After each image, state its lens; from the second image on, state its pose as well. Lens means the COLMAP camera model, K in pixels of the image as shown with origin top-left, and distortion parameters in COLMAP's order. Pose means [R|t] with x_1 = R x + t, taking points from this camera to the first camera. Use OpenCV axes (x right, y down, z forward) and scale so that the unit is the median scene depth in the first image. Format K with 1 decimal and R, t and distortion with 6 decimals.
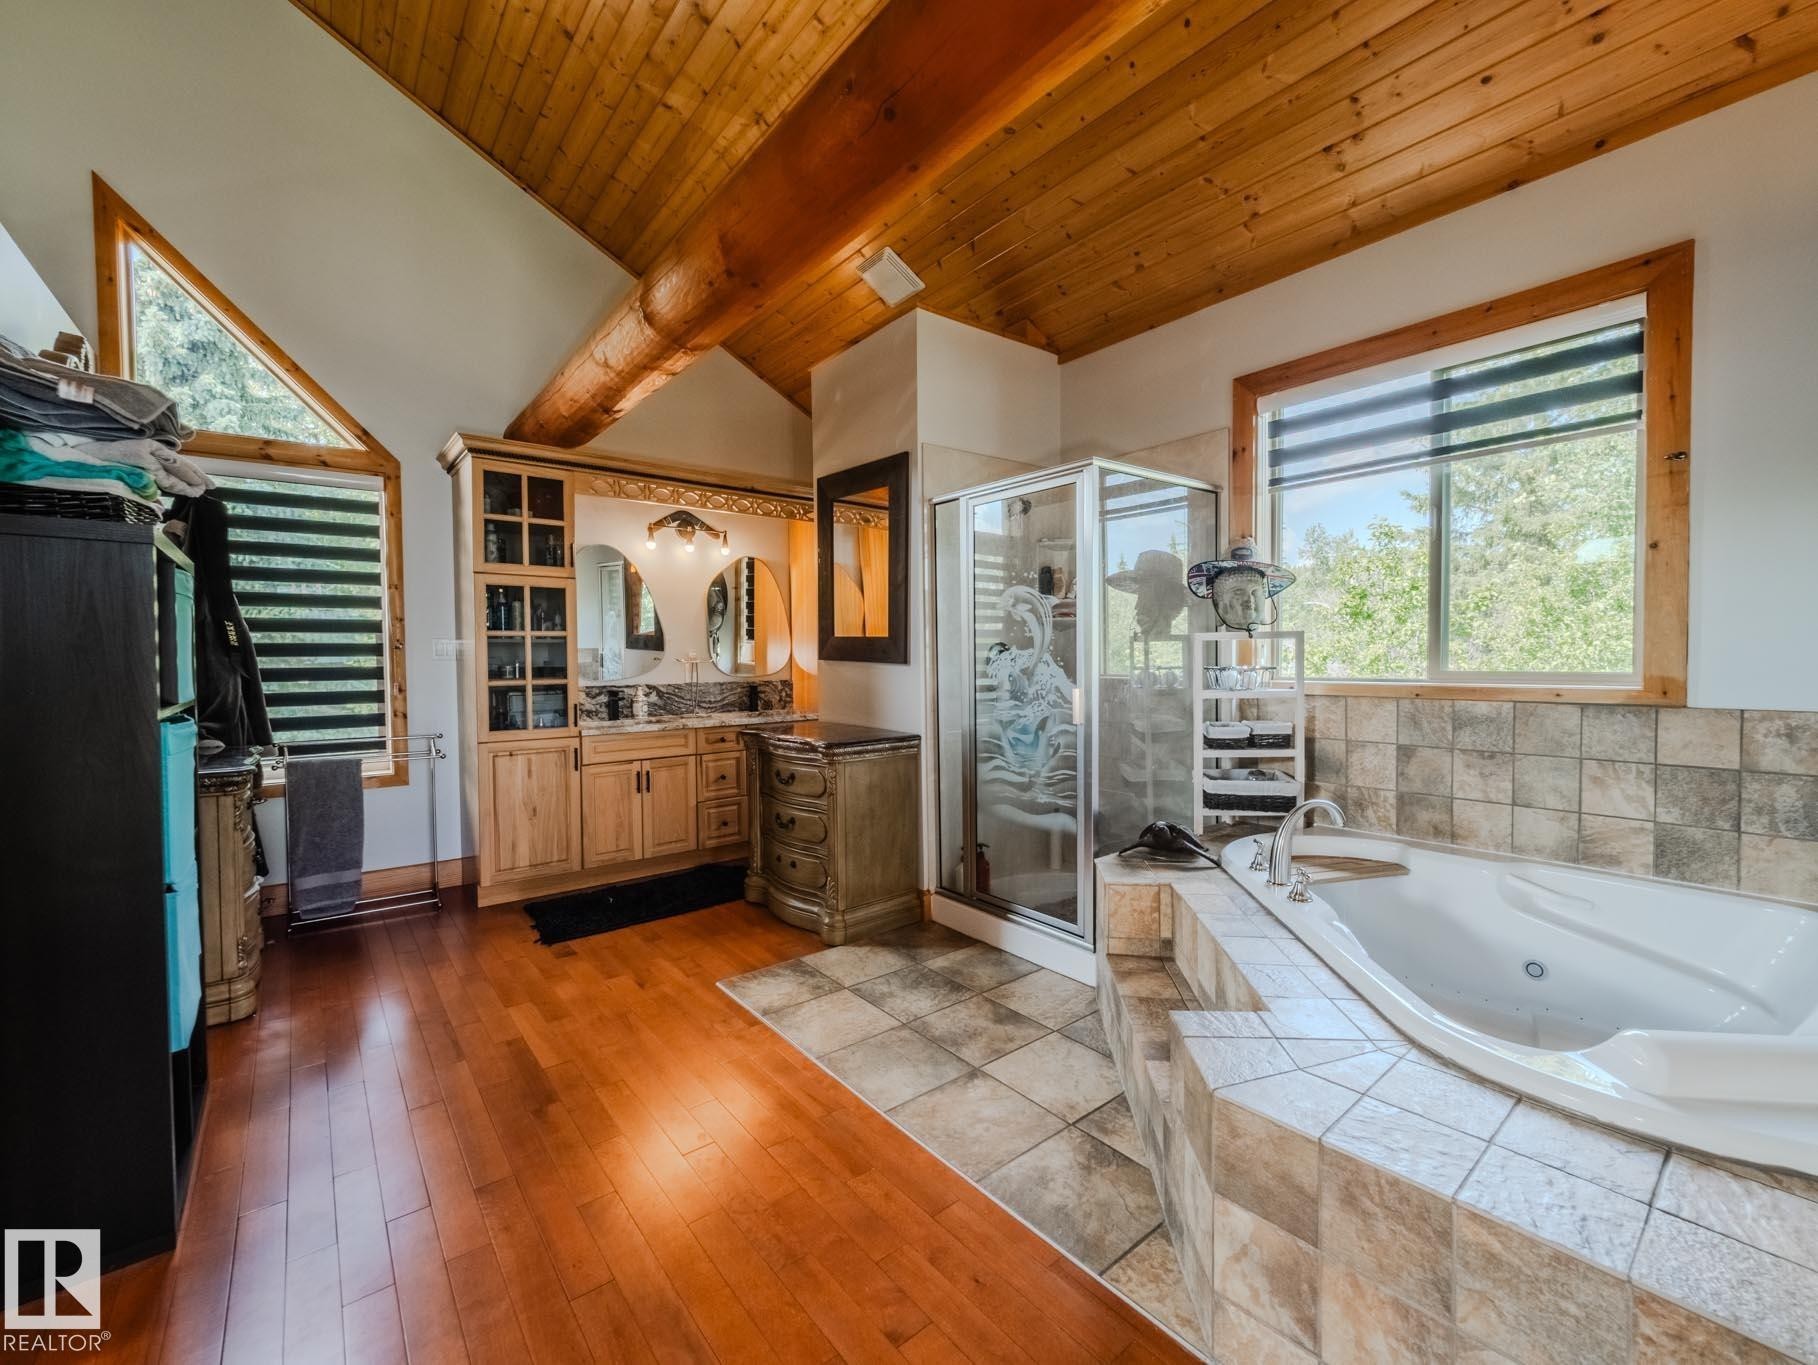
lens RADIAL K [[753.5, 0, 909.0], [0, 753.5, 682.5], [0, 0, 1]] dist [-0.009310, -0.000548]
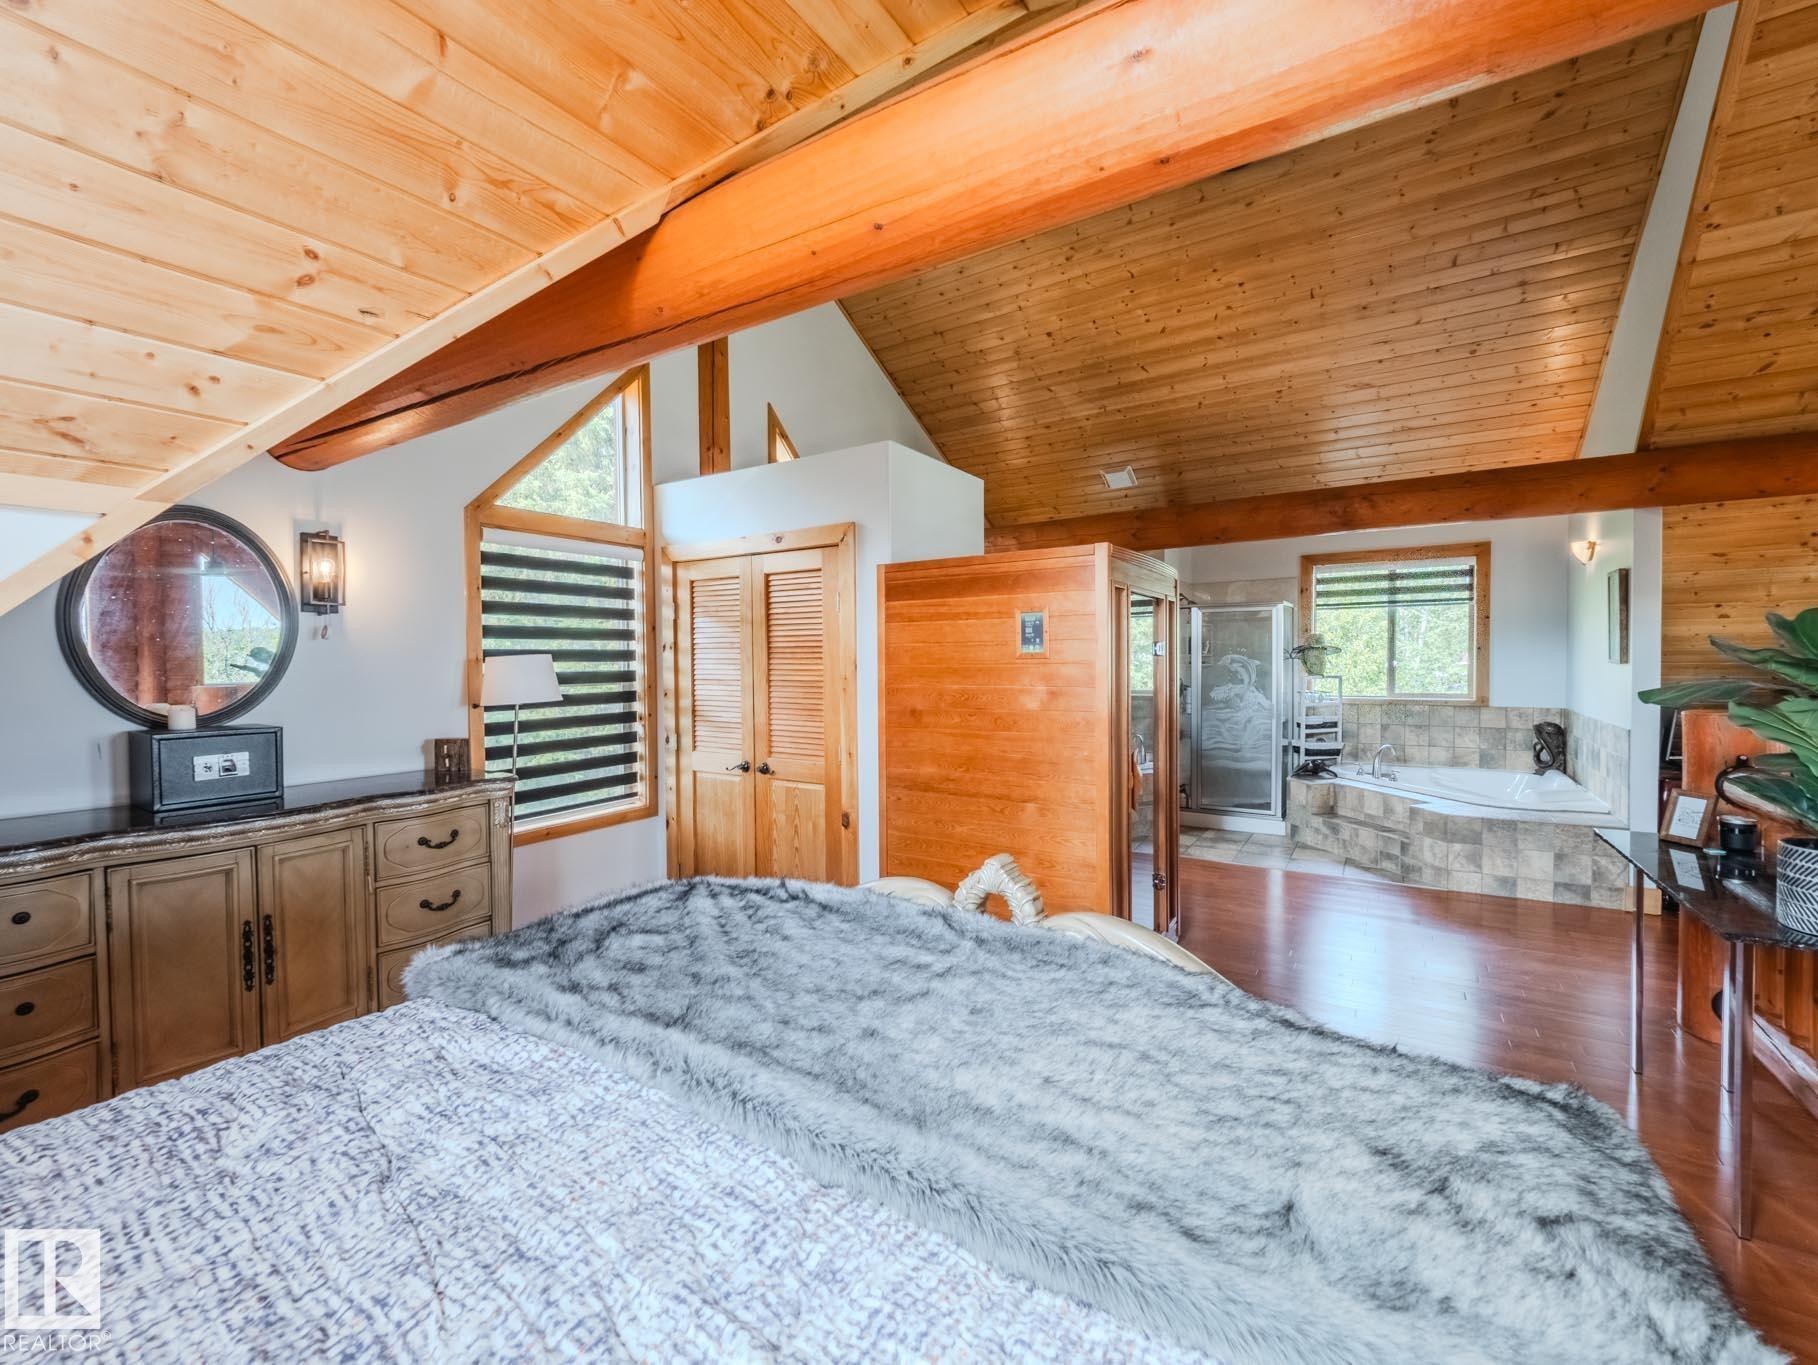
lens RADIAL K [[766.6, 0, 885.6], [0, 766.6, 677.3], [0, 0, 1]] dist [-0.015736, 0.000388]
pose [[0.950474, -0.010773, 0.310618, -1.624567], [0.013355, 0.999892, -0.006188, -0.072922], [-0.310518, 0.010030, 0.950515, -0.820510]]
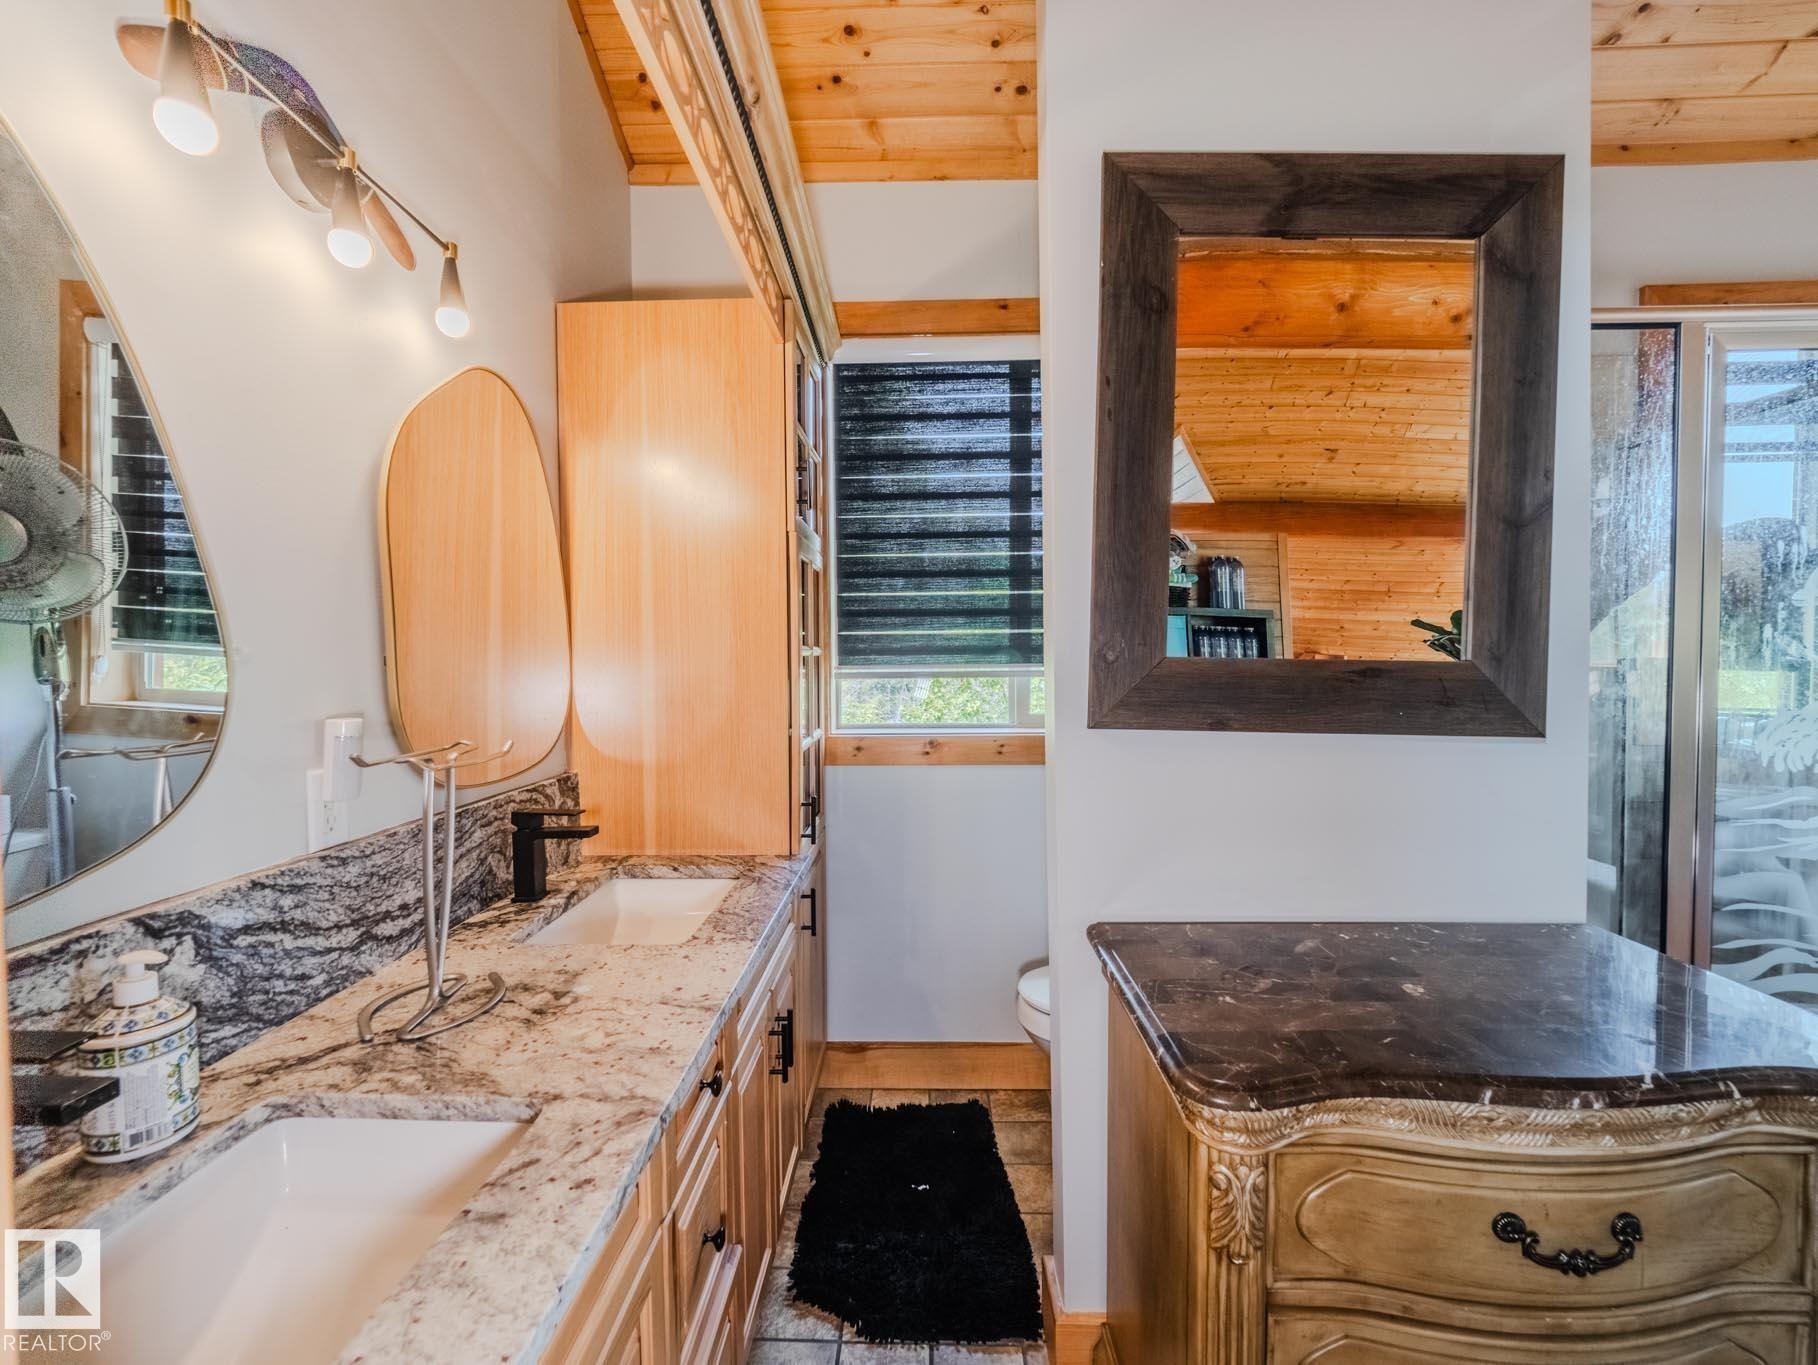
lens RADIAL K [[766.6, 0, 885.6], [0, 766.6, 677.3], [0, 0, 1]] dist [-0.015736, 0.000388]
pose [[0.646734, -0.015405, 0.762560, -0.638938], [0.029608, 0.999550, -0.004918, -0.080156], [-0.762141, 0.025758, 0.646899, 1.303696]]
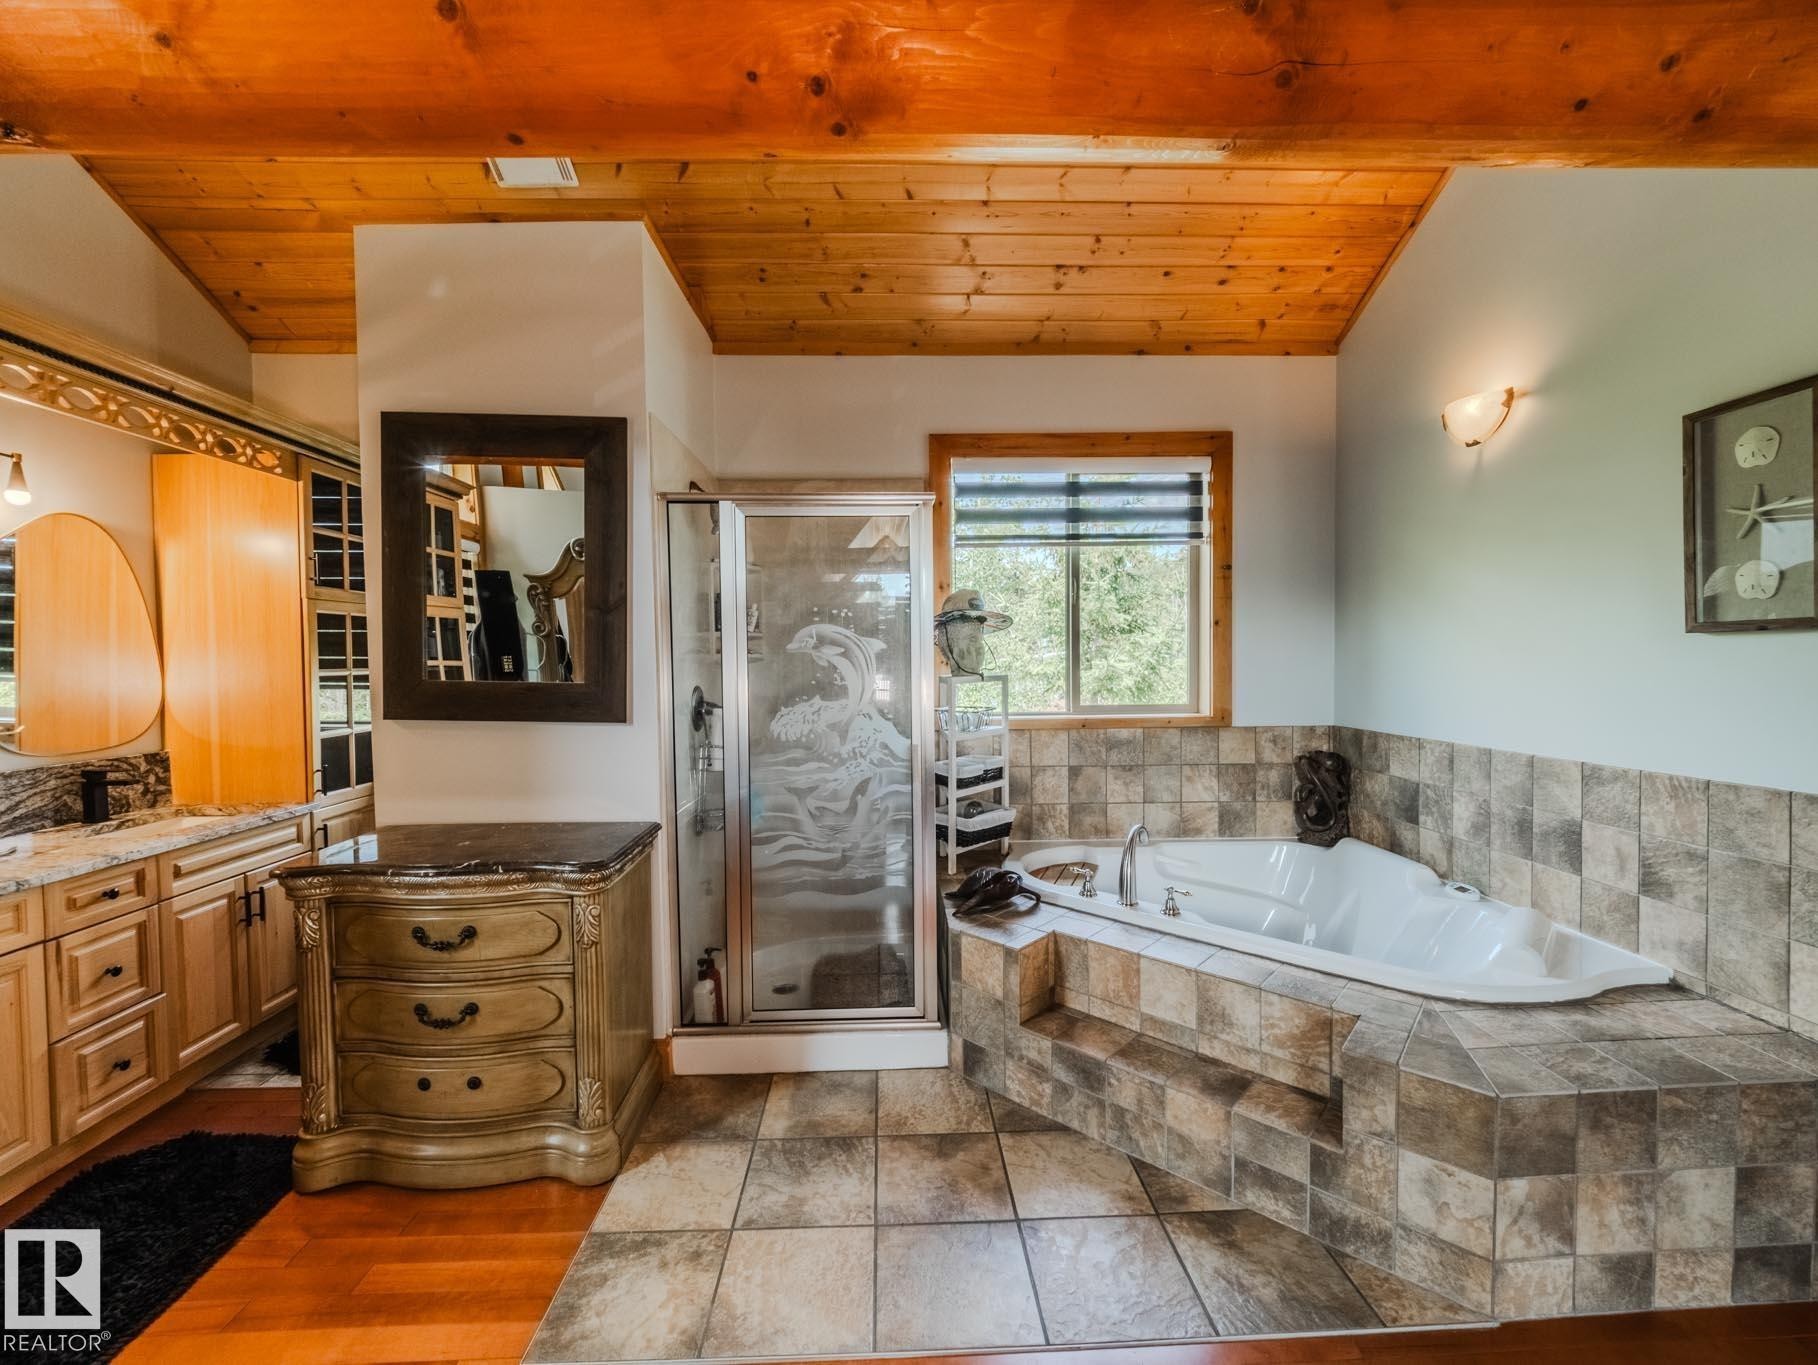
lens RADIAL K [[762.2, 0, 896.9], [0, 762.2, 675.2], [0, 0, 1]] dist [0.012076, -0.009947]
pose [[0.598259, -0.016406, 0.801135, -0.543512], [0.032907, 0.999450, -0.004107, -0.074423], [-0.800627, 0.028820, 0.598470, 0.484044]]
